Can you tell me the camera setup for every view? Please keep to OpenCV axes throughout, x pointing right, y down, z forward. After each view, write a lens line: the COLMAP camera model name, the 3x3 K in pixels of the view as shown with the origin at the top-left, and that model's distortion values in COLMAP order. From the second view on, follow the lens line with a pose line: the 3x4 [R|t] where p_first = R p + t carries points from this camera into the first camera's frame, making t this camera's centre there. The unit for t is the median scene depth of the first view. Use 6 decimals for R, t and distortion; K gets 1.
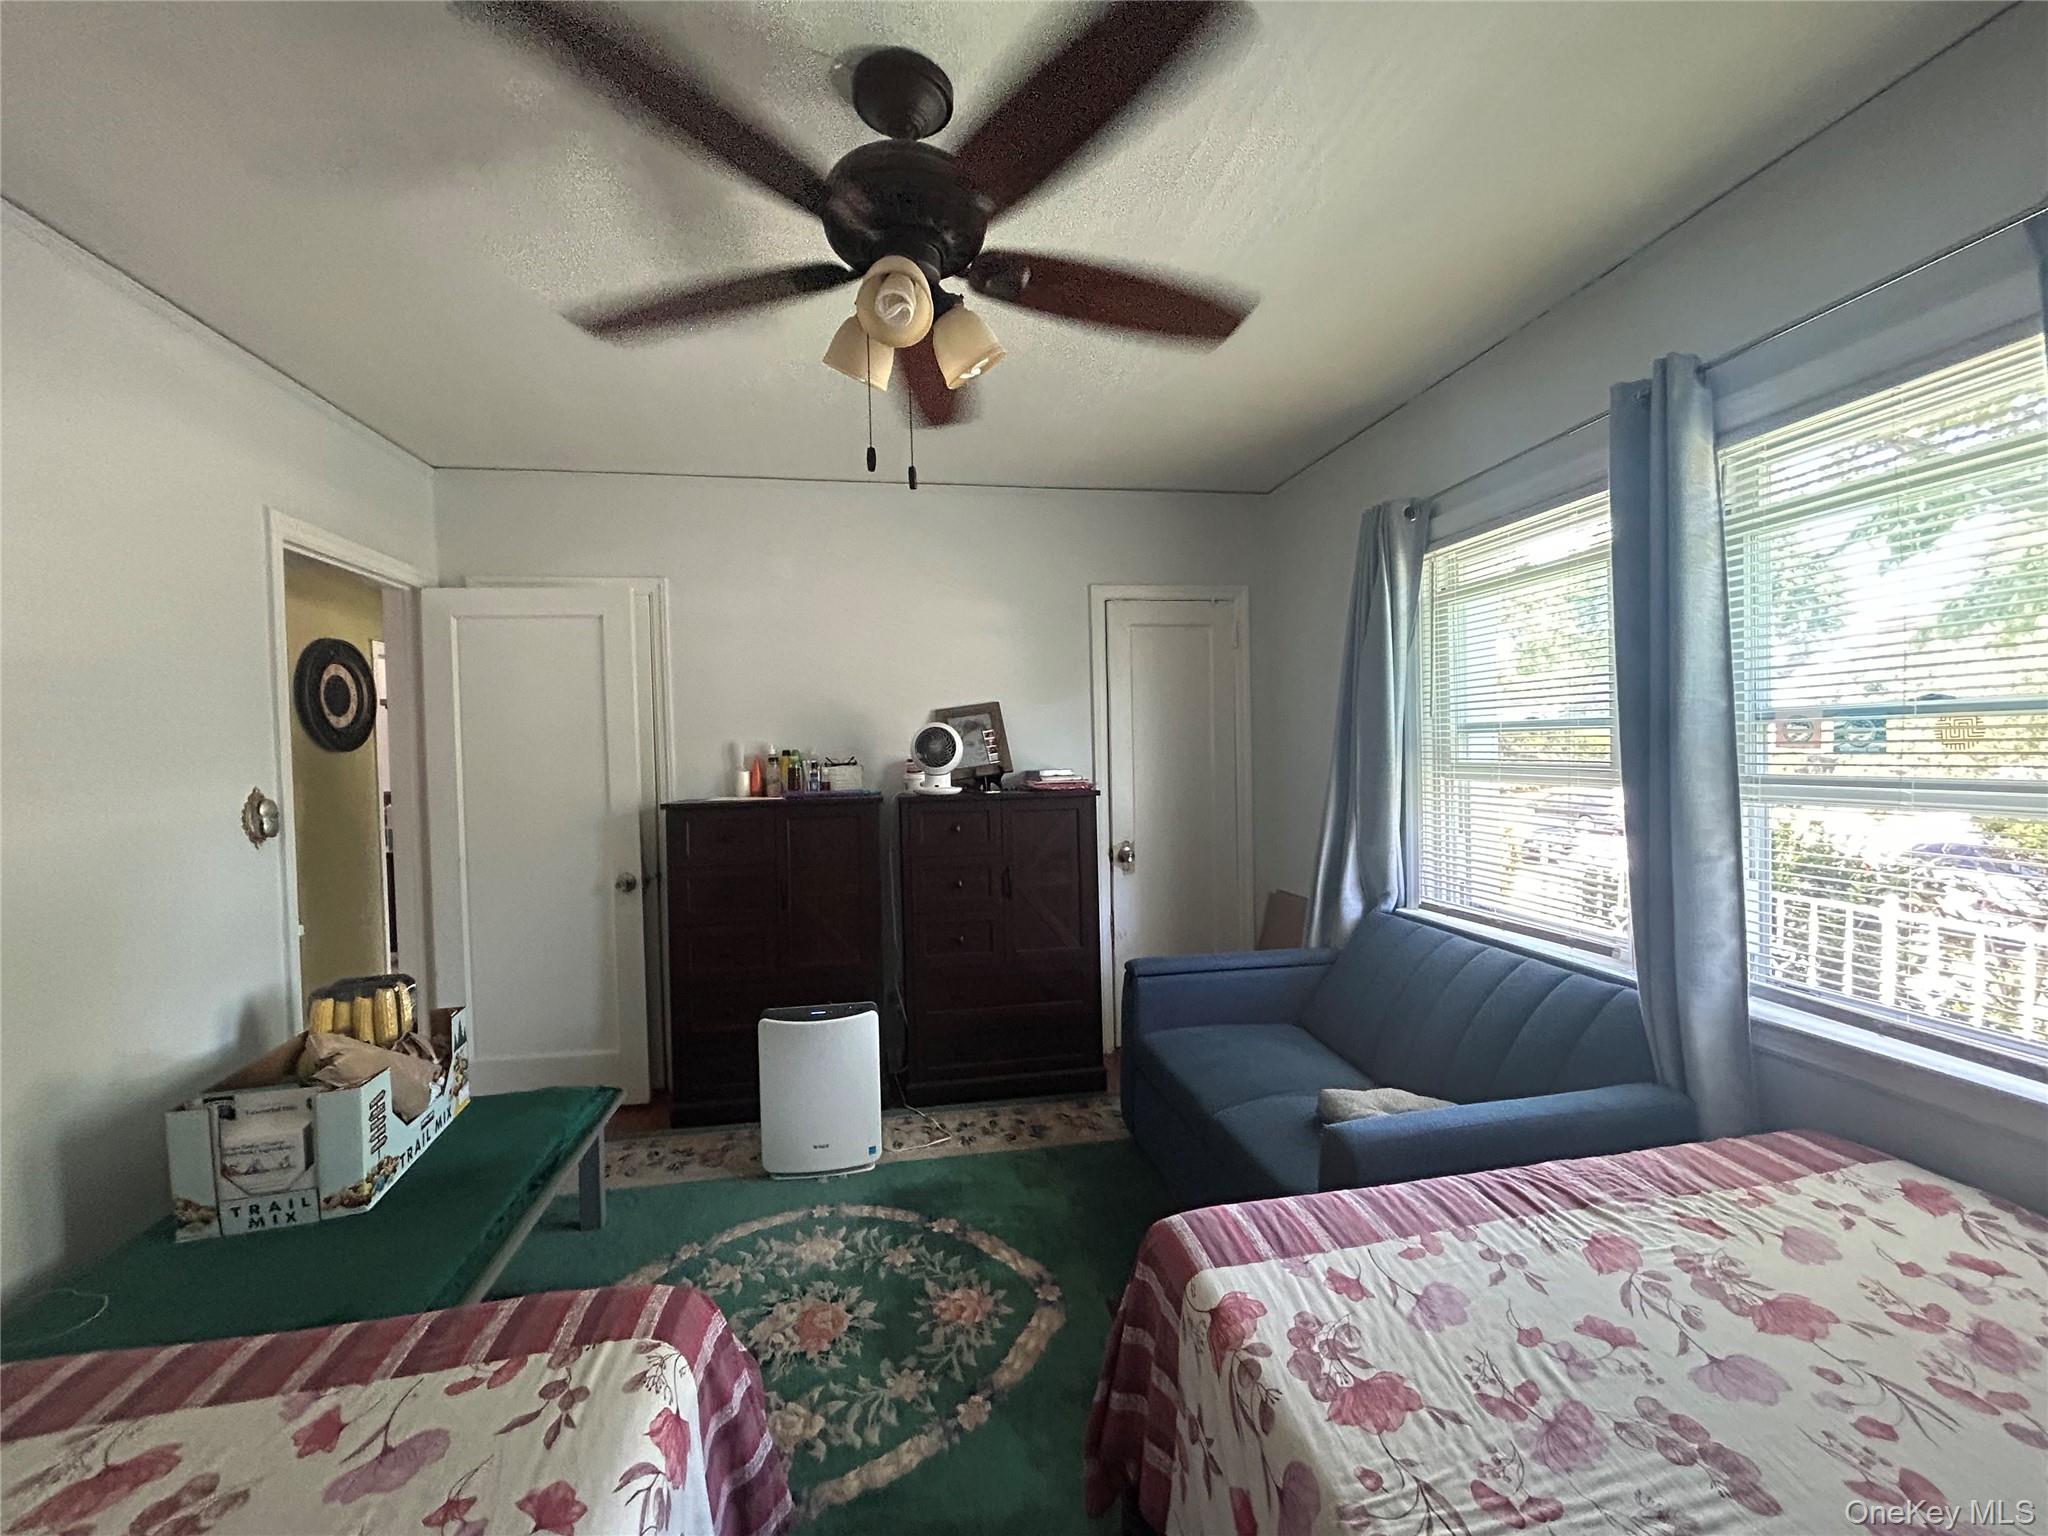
lens RADIAL K [[825.8, 0, 1021.2], [0, 825.8, 764.1], [0, 0, 1]] dist [-0.000945, 0.000841]
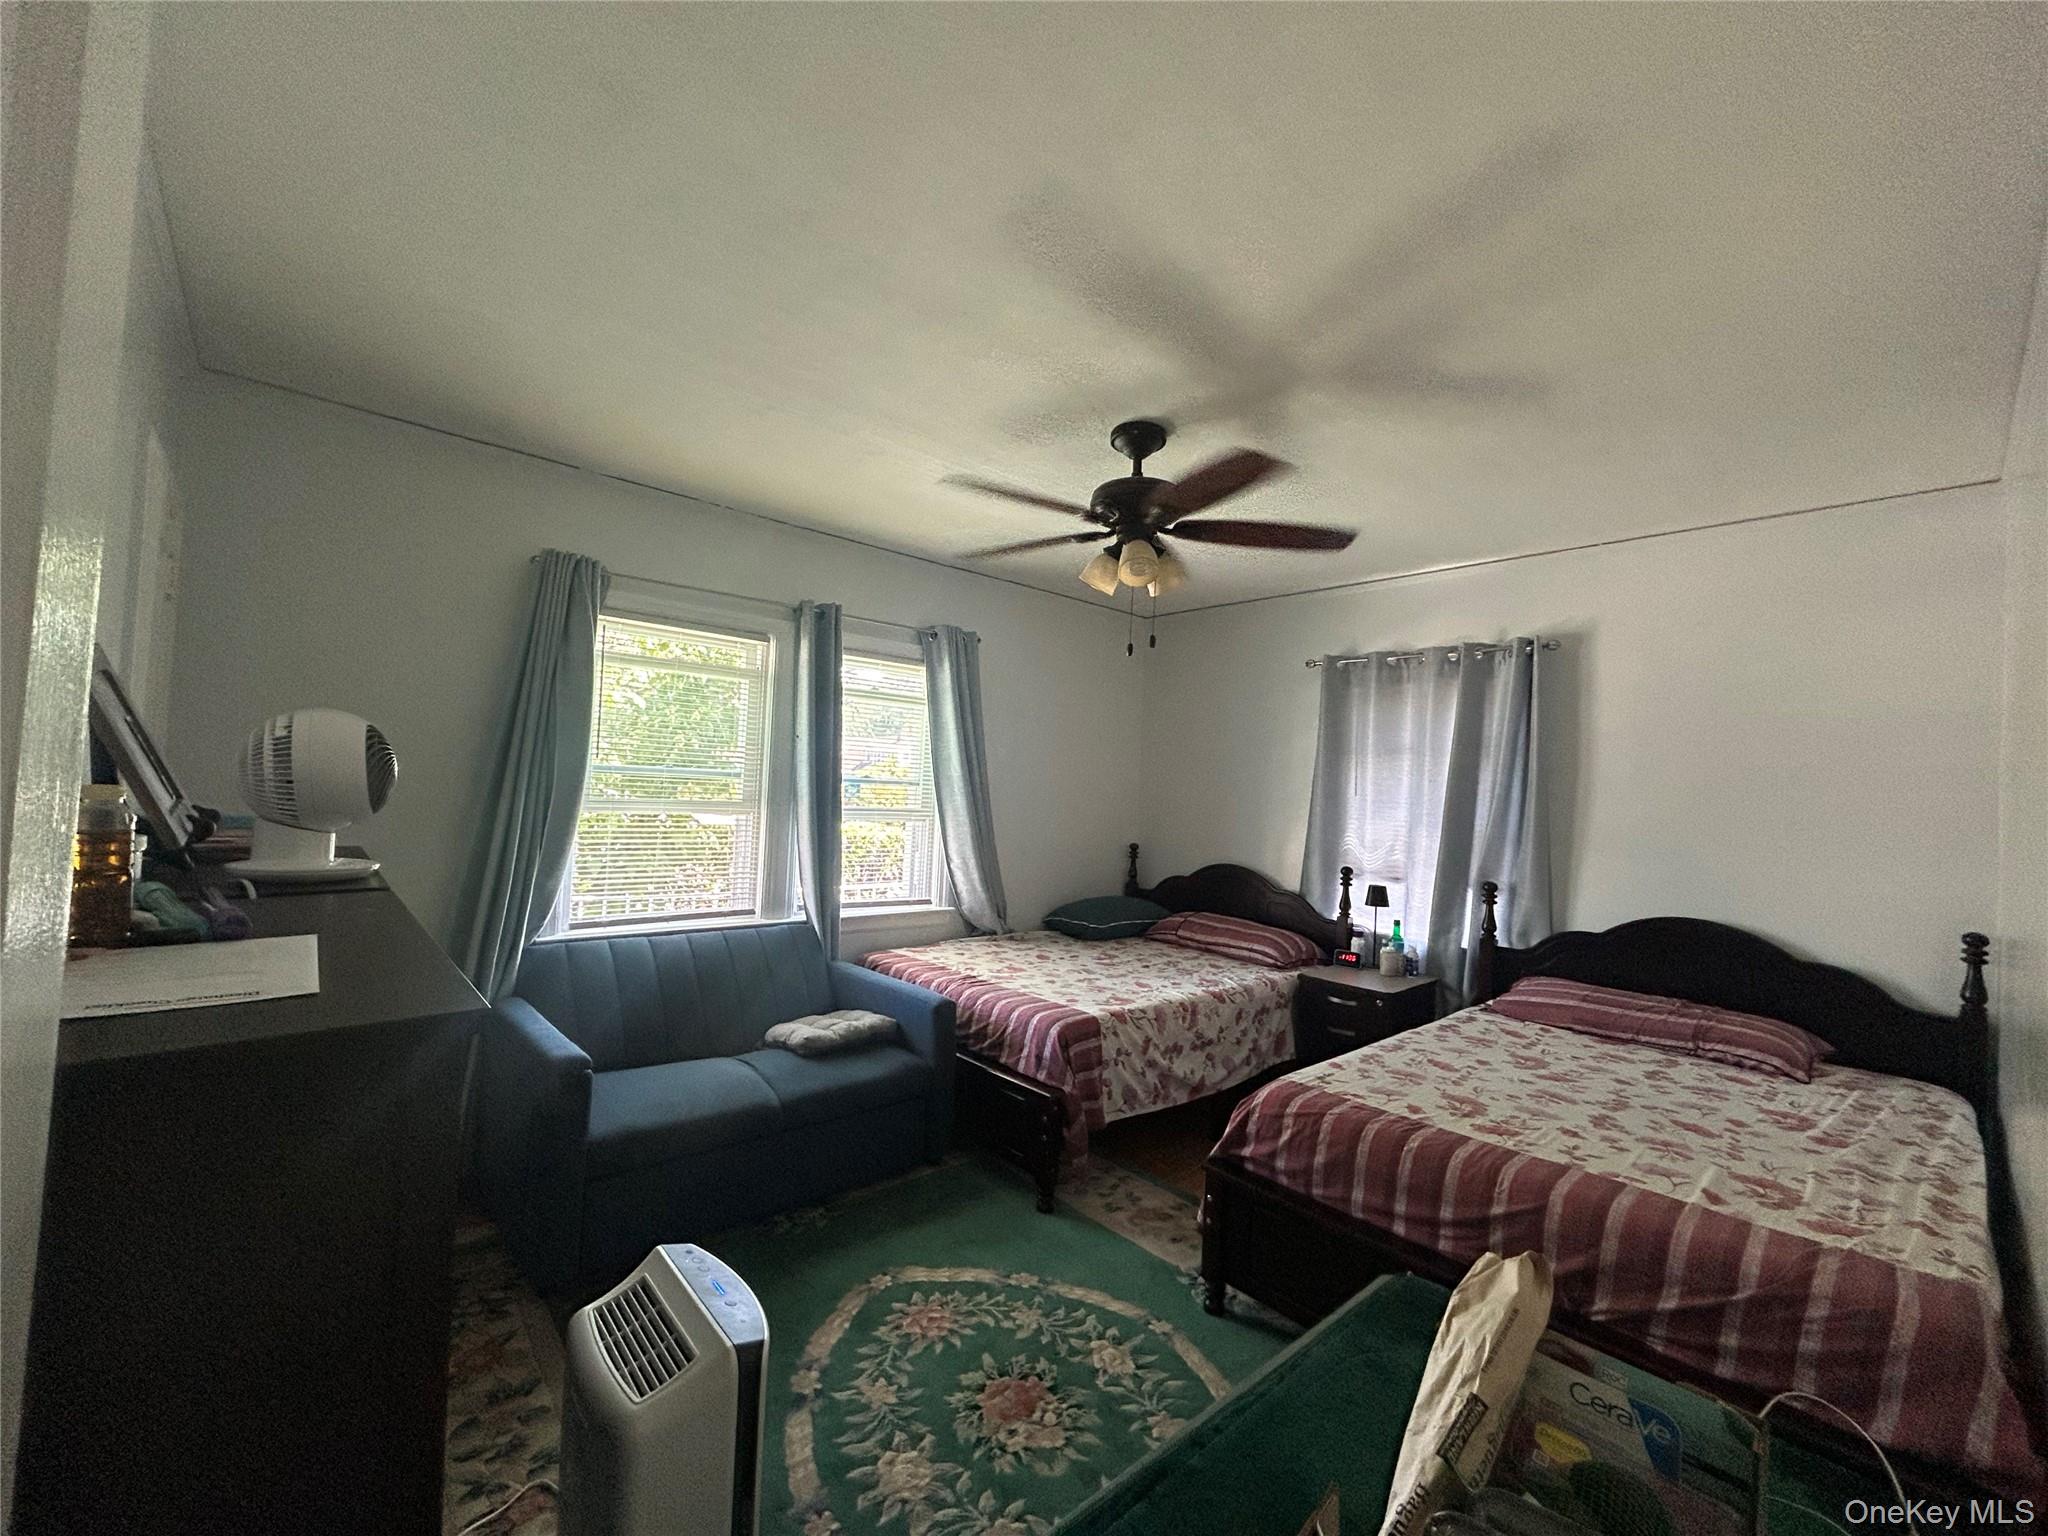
lens RADIAL K [[825.8, 0, 1020.8], [0, 825.8, 769.3], [0, 0, 1]] dist [-0.000945, 0.000841]
pose [[-0.525830, 0.020203, 0.850350, -1.201163], [-0.022444, 0.999040, -0.037615, -0.013540], [-0.850294, -0.038865, -0.524872, 1.700703]]
